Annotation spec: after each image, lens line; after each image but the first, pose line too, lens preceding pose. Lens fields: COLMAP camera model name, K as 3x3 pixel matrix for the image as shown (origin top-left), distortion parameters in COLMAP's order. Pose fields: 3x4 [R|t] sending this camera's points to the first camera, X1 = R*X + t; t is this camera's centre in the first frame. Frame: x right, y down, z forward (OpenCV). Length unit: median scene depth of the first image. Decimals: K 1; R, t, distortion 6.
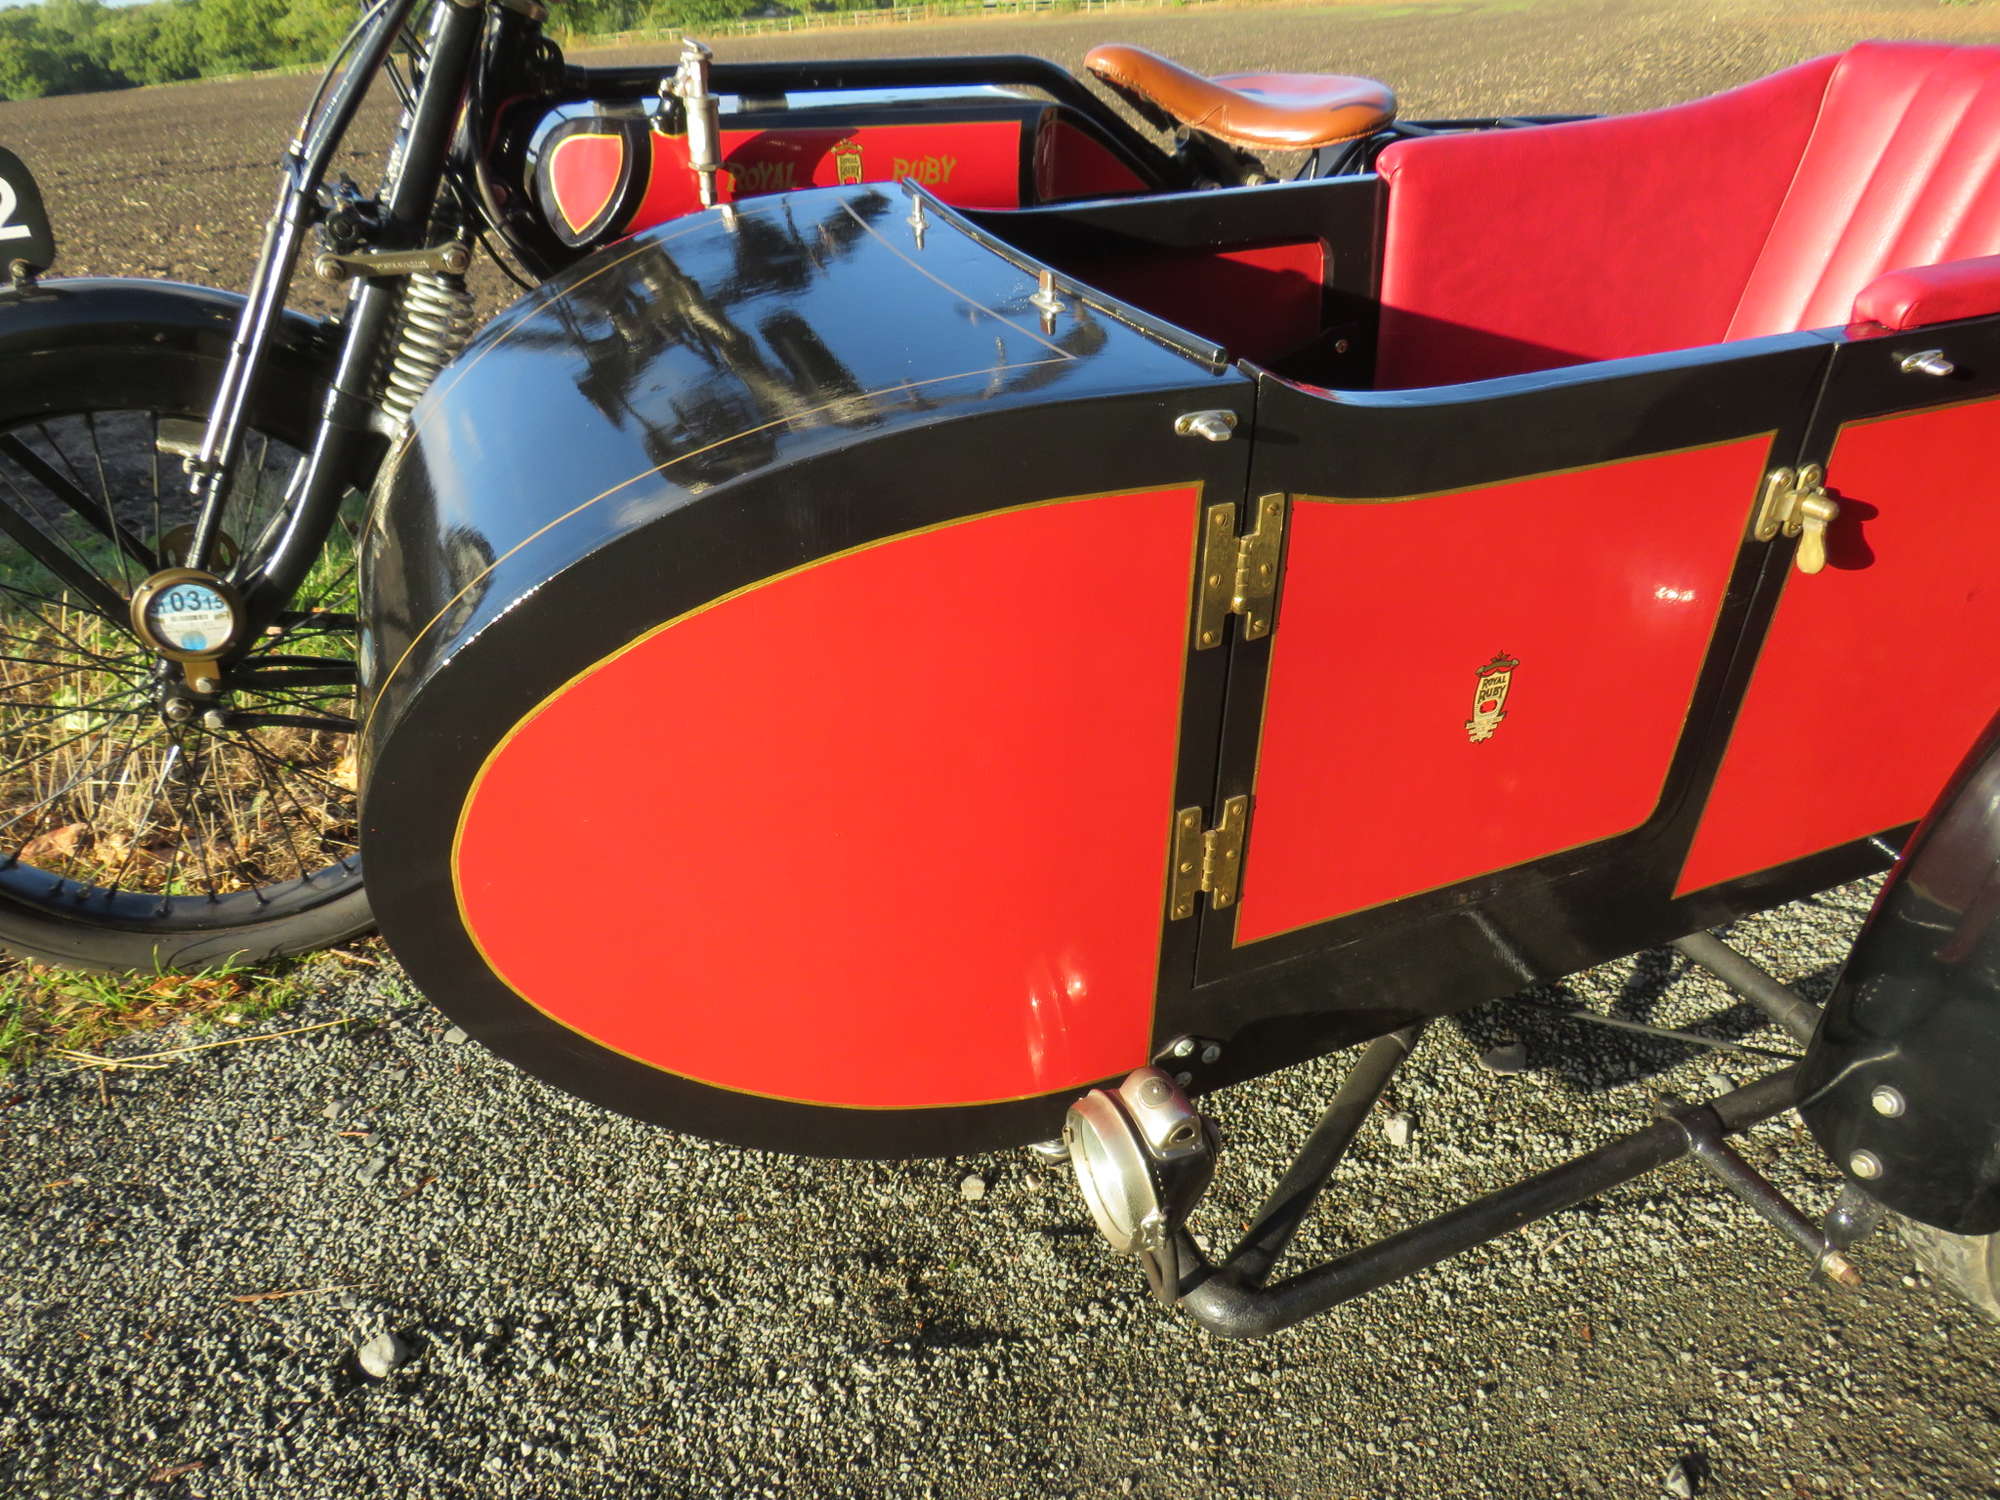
lens RADIAL K [[1410.2, 0, 1000.0], [0, 1410.2, 750.0], [0, 0, 1]] dist [-0.025011, -0.000601]
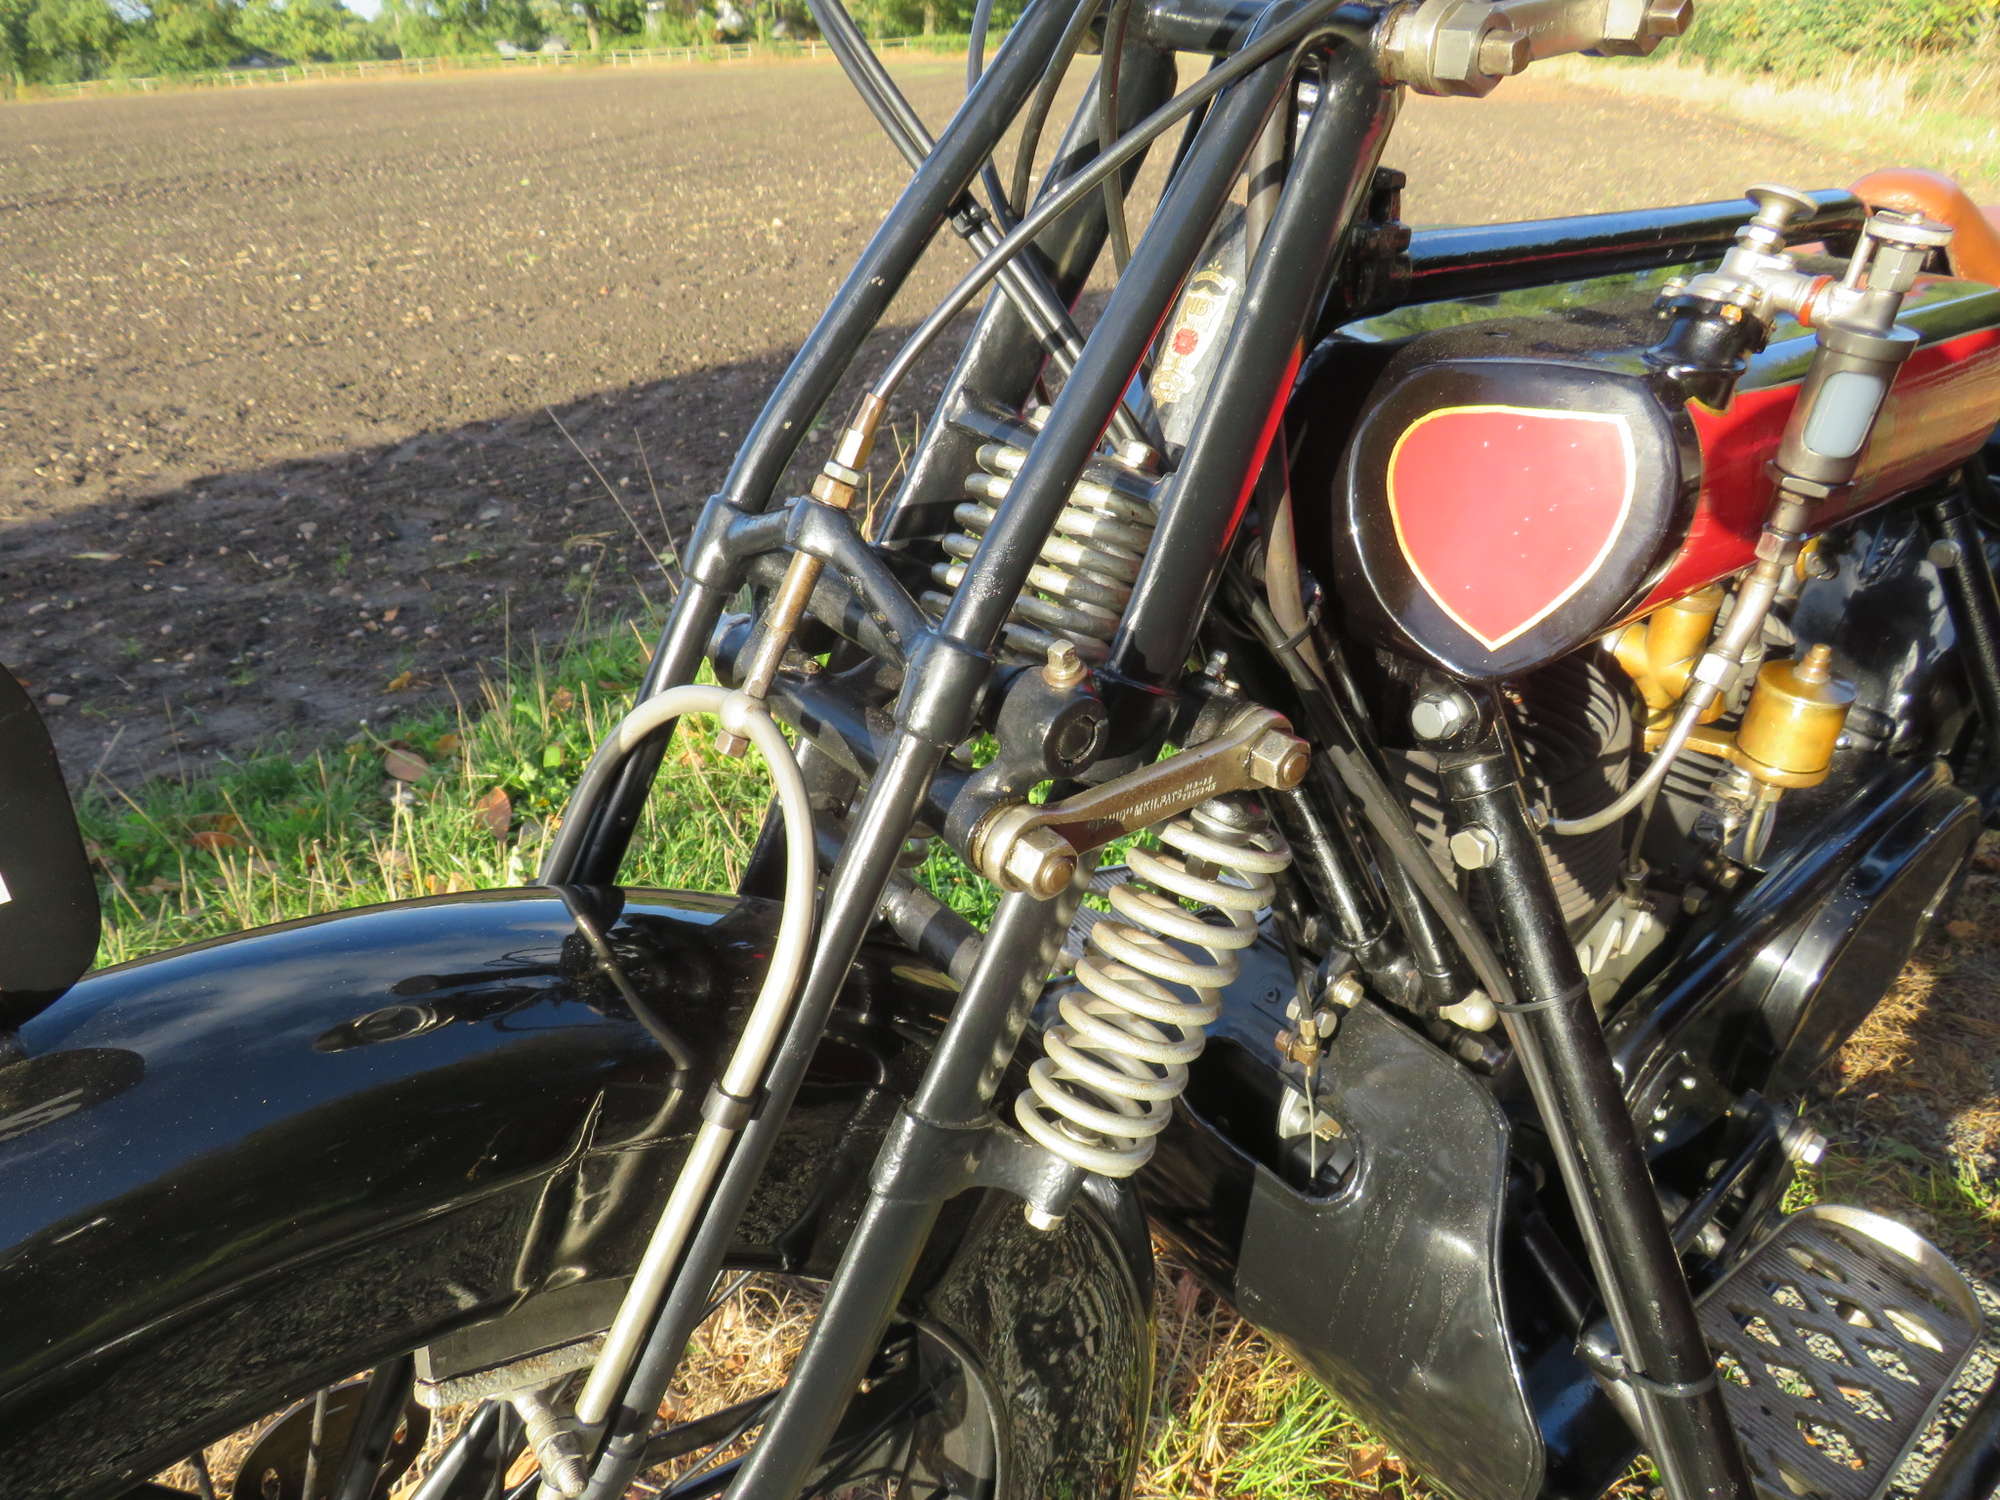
lens RADIAL K [[1417.7, 0, 989.0], [0, 1417.7, 747.2], [0, 0, 1]] dist [-0.037531, 0.012099]
pose [[0.955761, -0.110733, 0.272506, -0.600065], [0.120096, 0.992601, -0.017872, -0.377341], [-0.268511, 0.049808, 0.961988, 0.698085]]
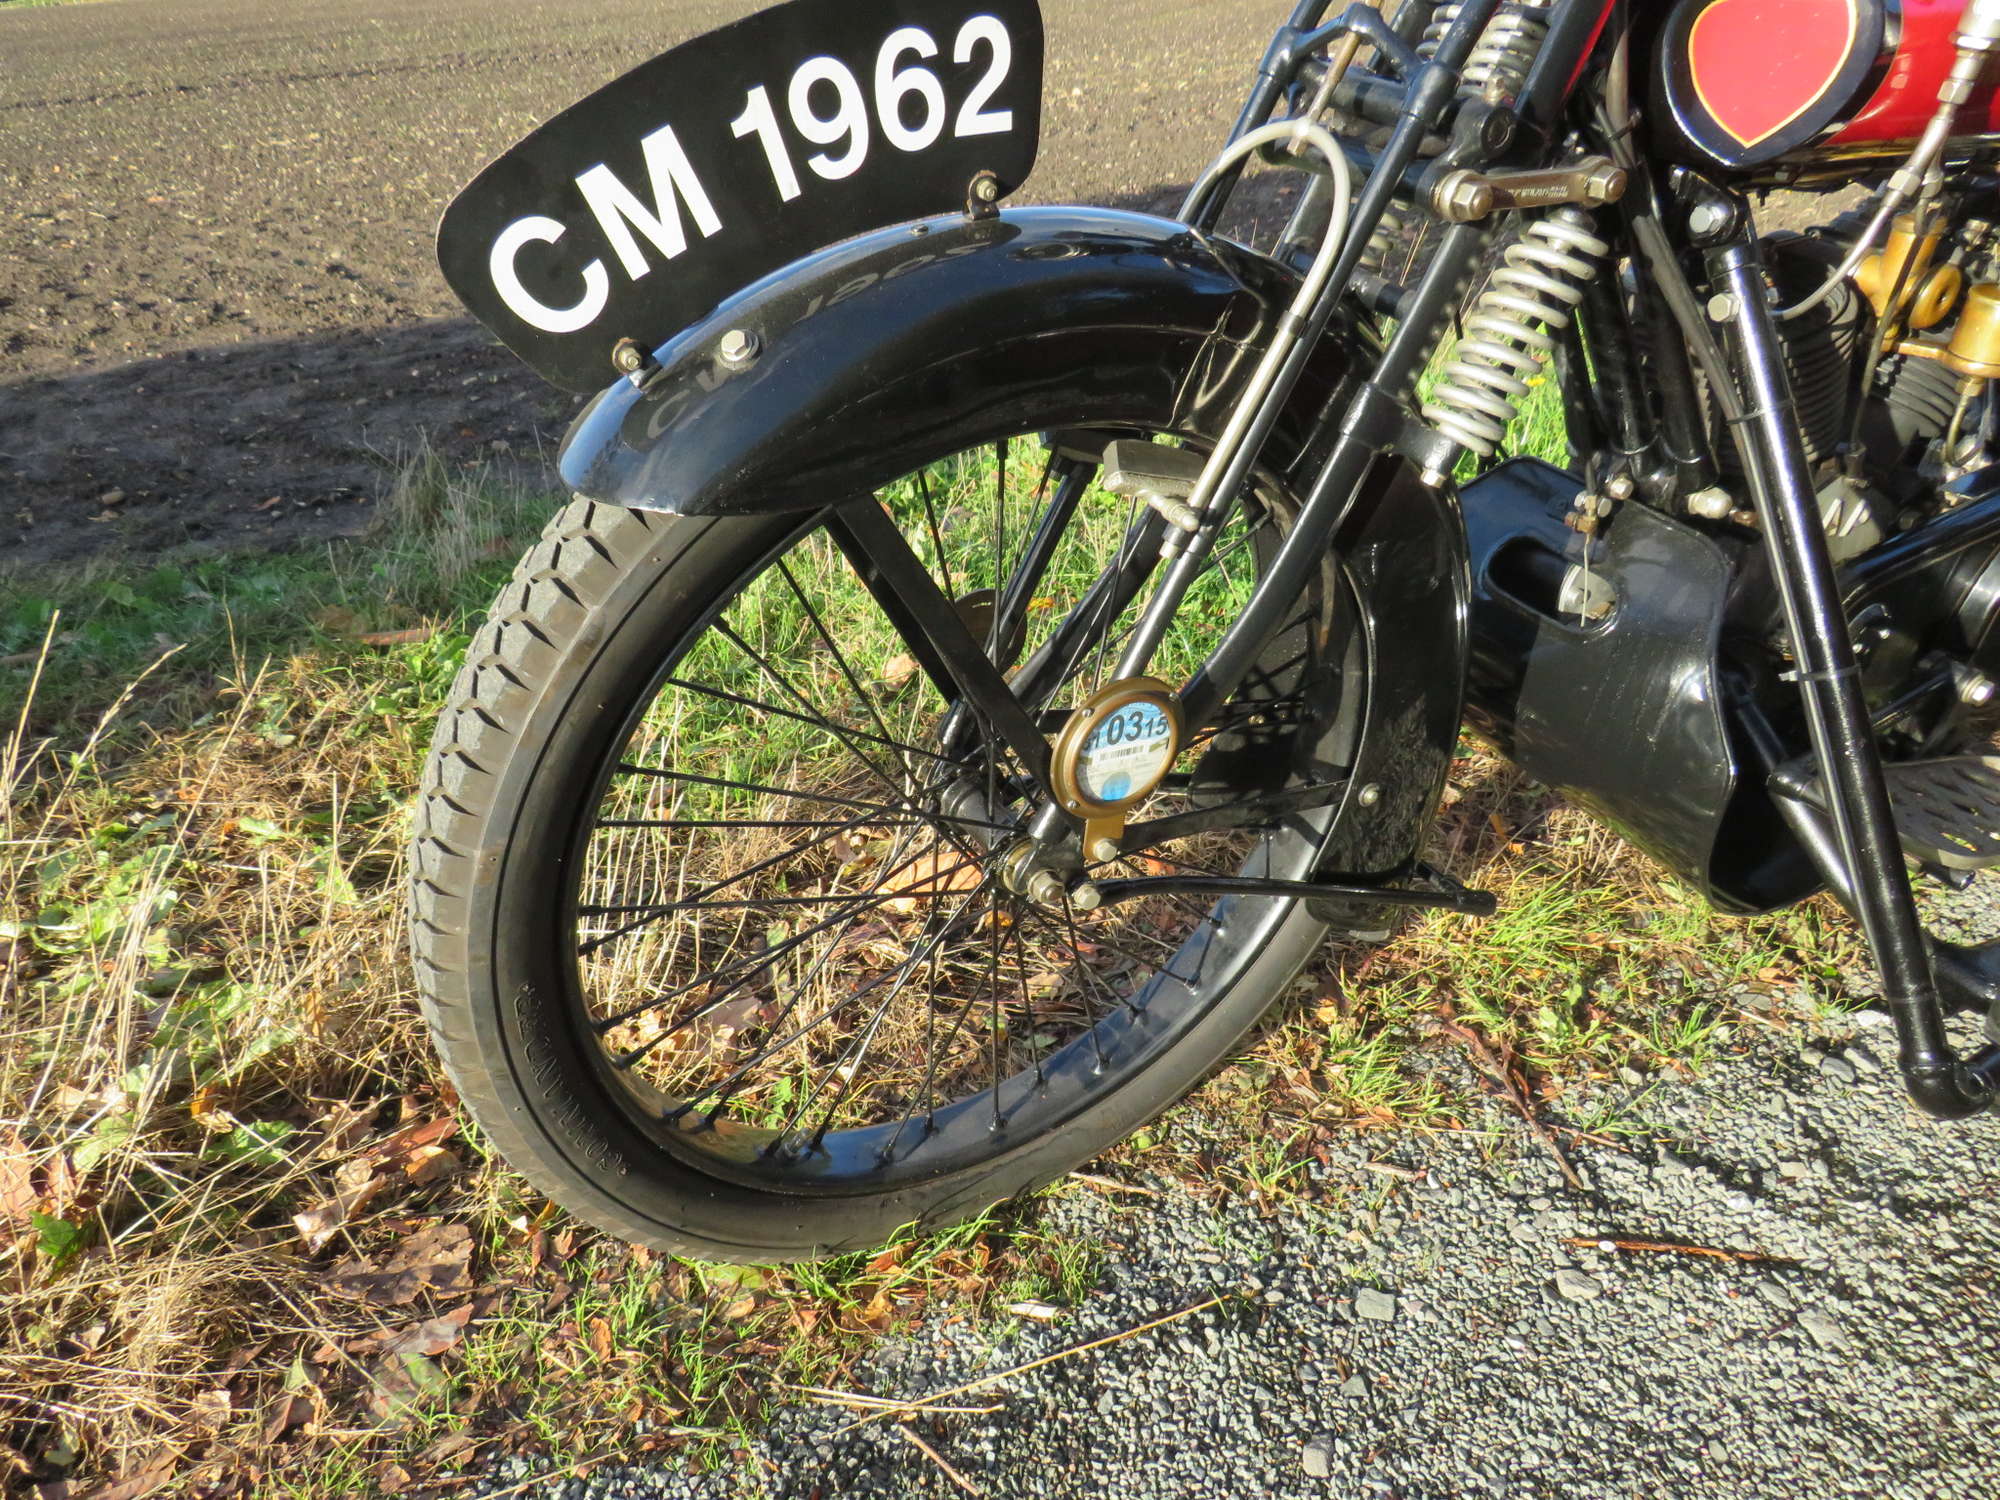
lens RADIAL K [[1411.2, 0, 1002.6], [0, 1411.2, 744.3], [0, 0, 1]] dist [-0.025522, 0.005341]
pose [[0.991988, -0.048445, 0.116673, -0.795748], [0.044789, 0.998426, 0.033755, -0.136066], [-0.118125, -0.028259, 0.992597, 0.415437]]
